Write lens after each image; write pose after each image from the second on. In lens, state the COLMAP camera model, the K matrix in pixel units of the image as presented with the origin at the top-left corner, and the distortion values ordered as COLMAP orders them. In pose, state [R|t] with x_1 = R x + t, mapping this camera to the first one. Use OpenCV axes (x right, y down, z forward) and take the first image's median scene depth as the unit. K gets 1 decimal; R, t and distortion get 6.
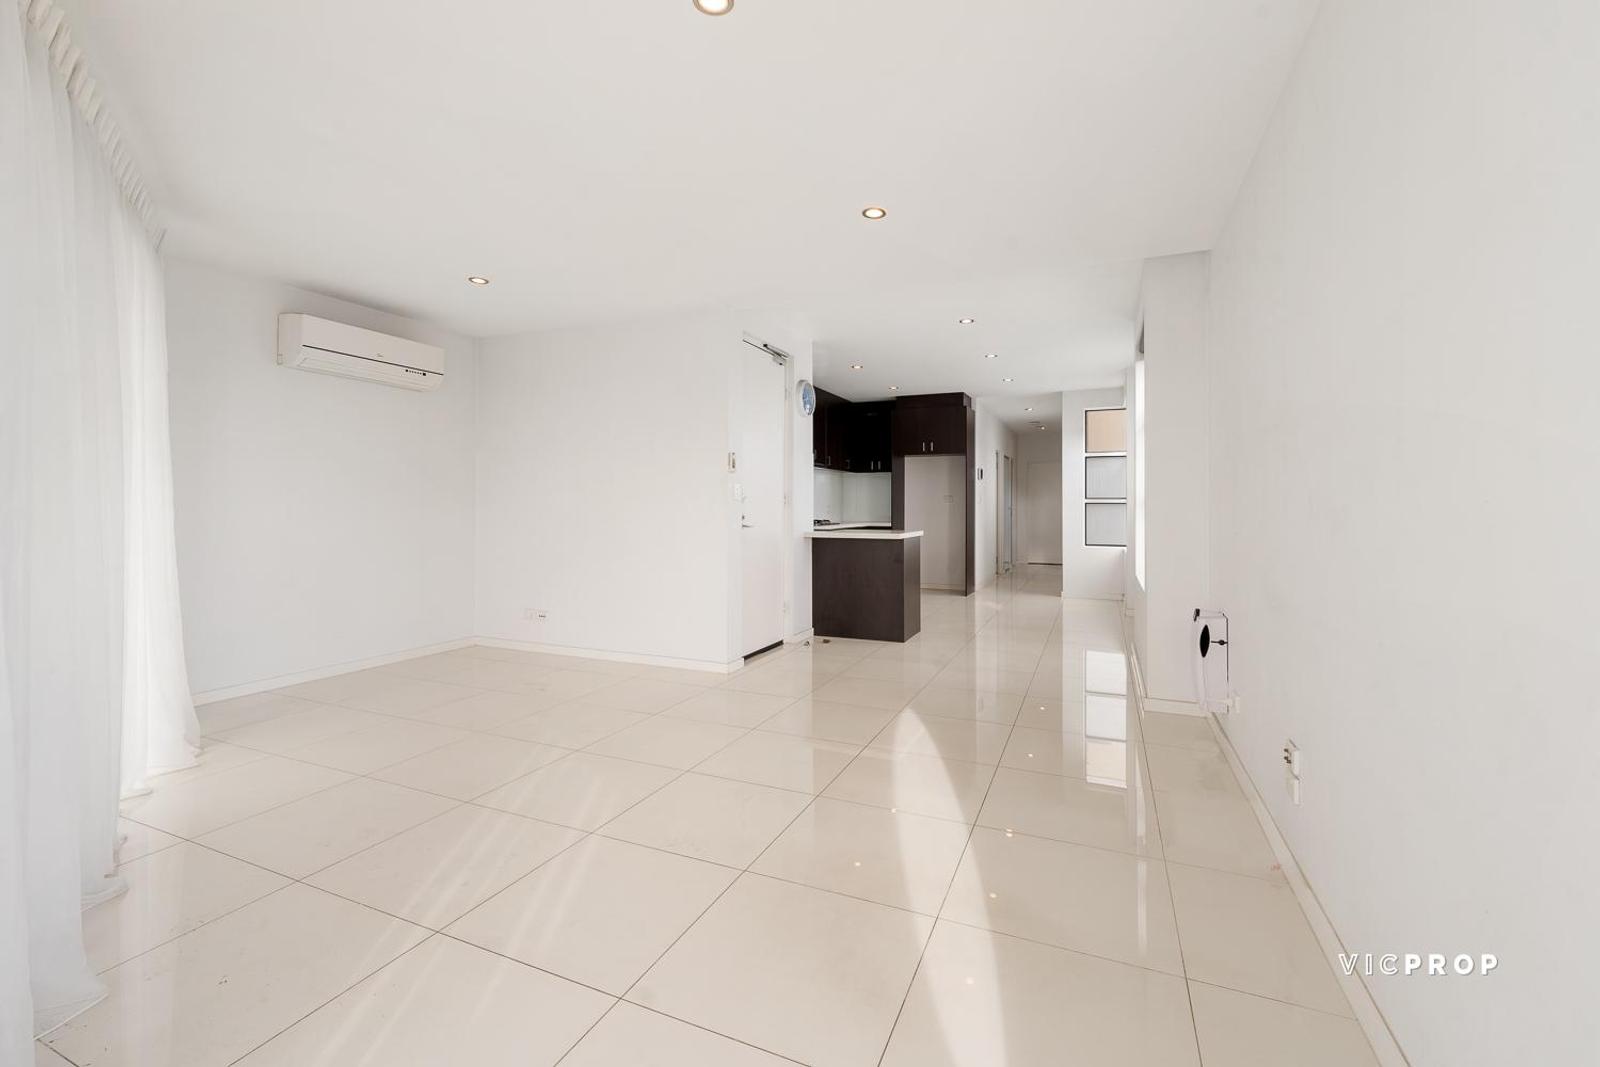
lens RADIAL K [[693.0, 0, 802.1], [0, 693.0, 498.2], [0, 0, 1]] dist [-0.002604, -0.000055]
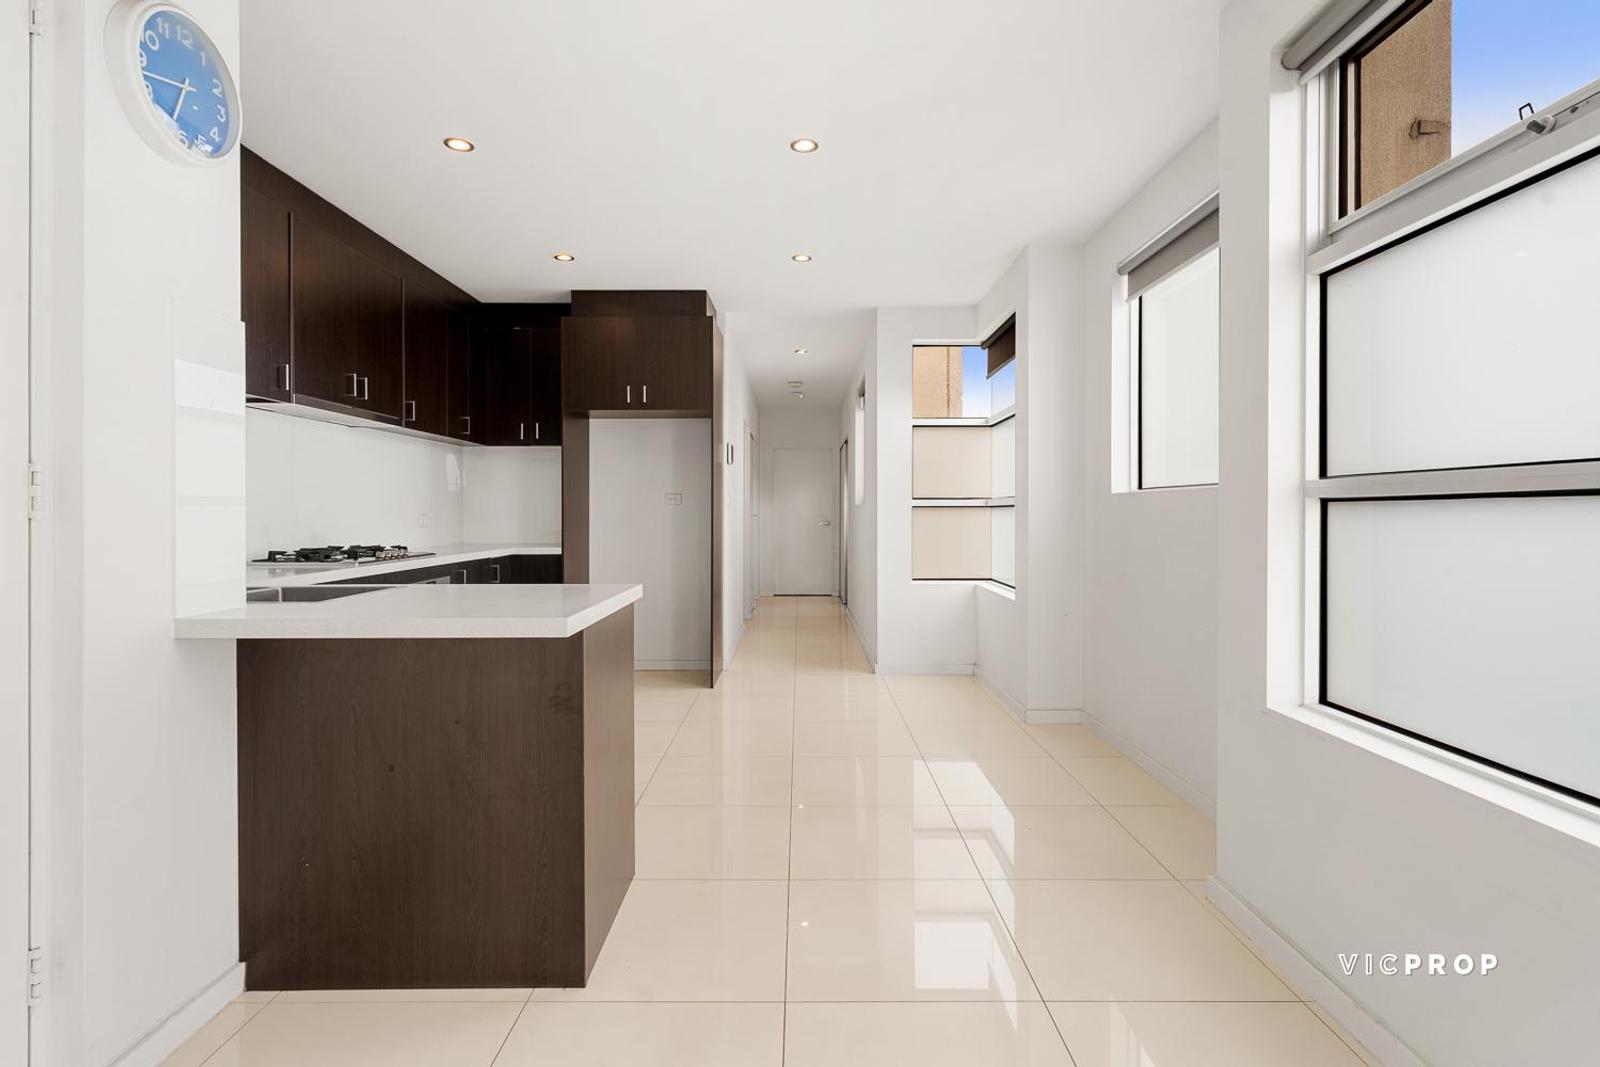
lens RADIAL K [[777.9, 0, 802.8], [0, 777.9, 516.7], [0, 0, 1]] dist [0.004880, -0.000351]
pose [[0.916826, -0.006500, 0.399233, 0.066777], [-0.001054, 0.999825, 0.018699, 0.003629], [-0.399285, -0.017564, 0.916659, 0.435827]]
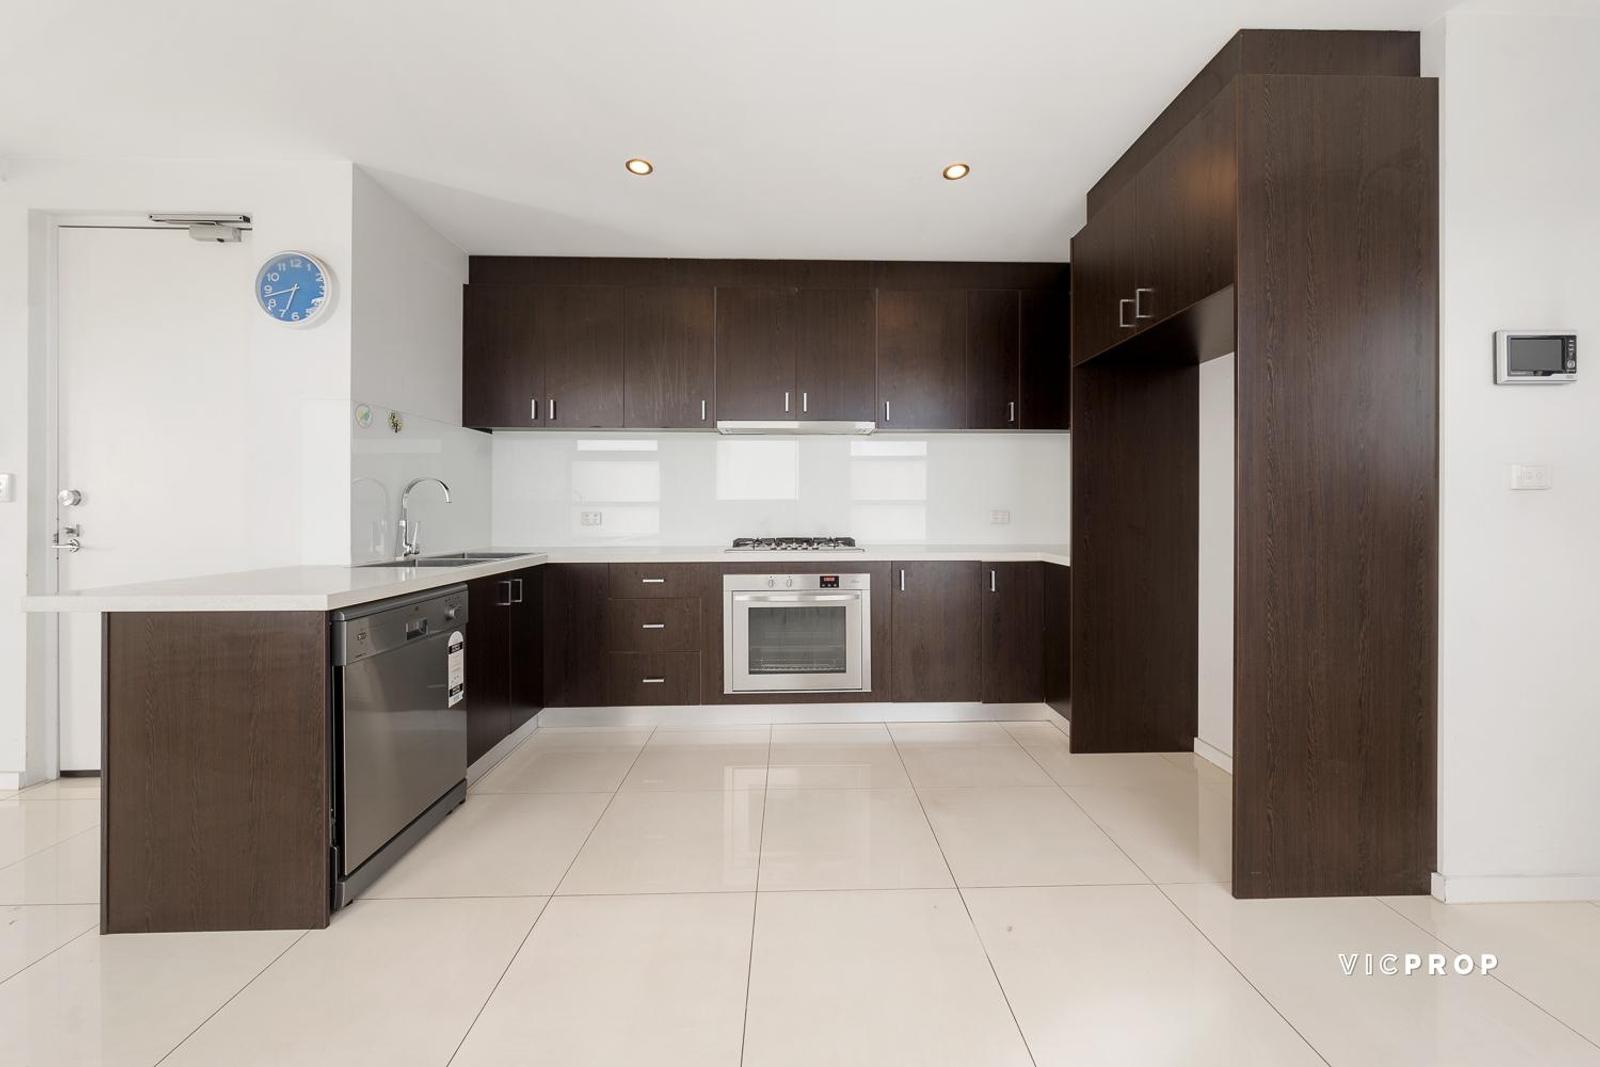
lens RADIAL K [[550.5, 0, 808.5], [0, 550.5, 507.0], [0, 0, 1]] dist [-0.012647, 0.000046]
pose [[0.424995, -0.007669, -0.905163, 0.328566], [0.013770, 0.999903, -0.002007, 0.008904], [0.905091, -0.011611, 0.425060, 0.768260]]
